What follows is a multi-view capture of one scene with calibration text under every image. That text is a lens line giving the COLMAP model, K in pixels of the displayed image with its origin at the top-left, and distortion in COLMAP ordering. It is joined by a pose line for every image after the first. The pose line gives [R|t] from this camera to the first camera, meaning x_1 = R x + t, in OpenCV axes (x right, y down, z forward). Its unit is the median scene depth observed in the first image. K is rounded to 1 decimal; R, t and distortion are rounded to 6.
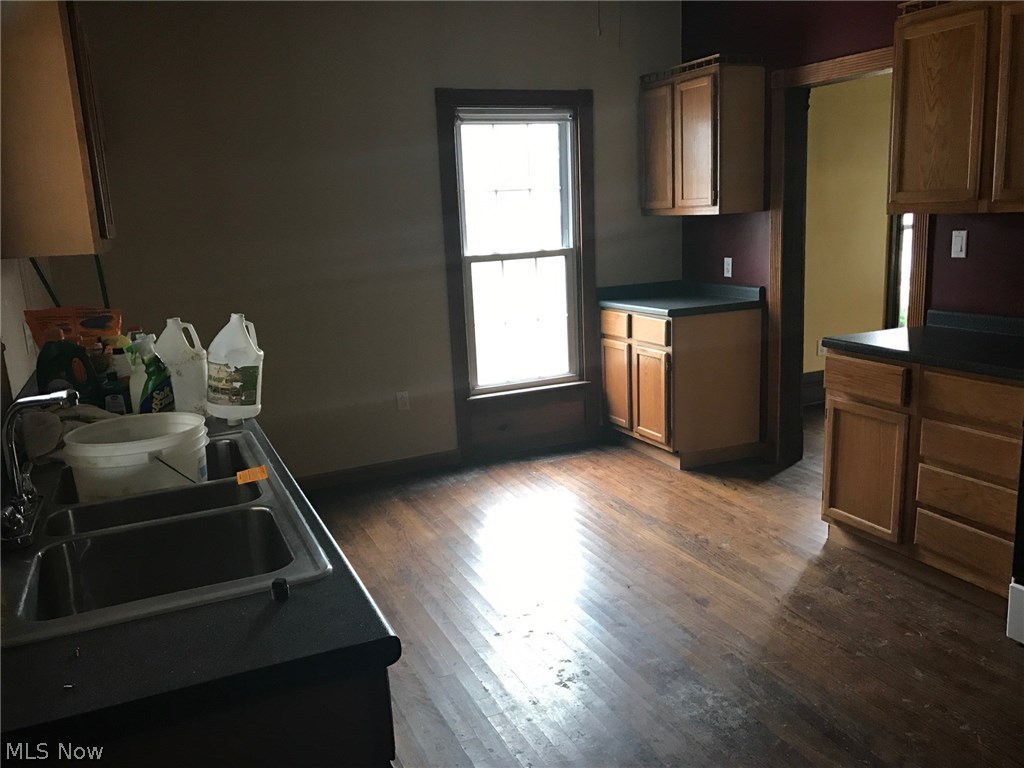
lens RADIAL K [[840.1, 0, 512.0], [0, 840.1, 384.0], [0, 0, 1]] dist [0.069113, -0.081763]
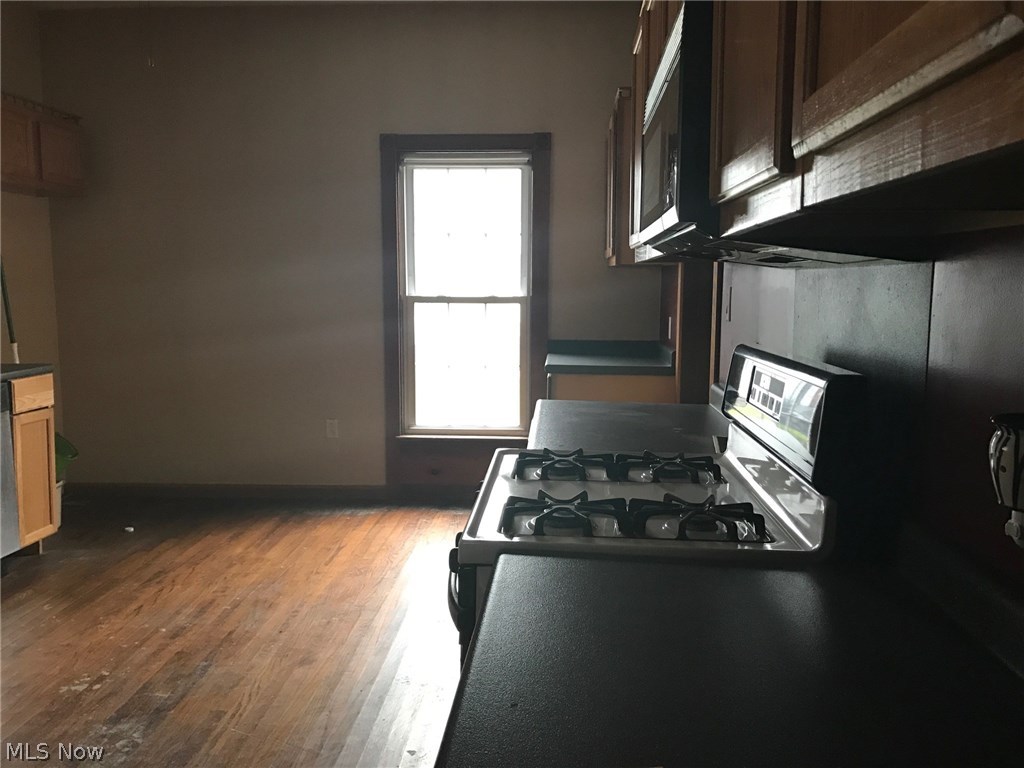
lens RADIAL K [[840.1, 0, 512.0], [0, 840.1, 384.0], [0, 0, 1]] dist [0.069113, -0.081763]
pose [[0.884243, 0.105121, -0.455042, 0.519546], [-0.140271, 0.989132, -0.044074, -0.019466], [0.445464, 0.102801, 0.889378, 0.162544]]
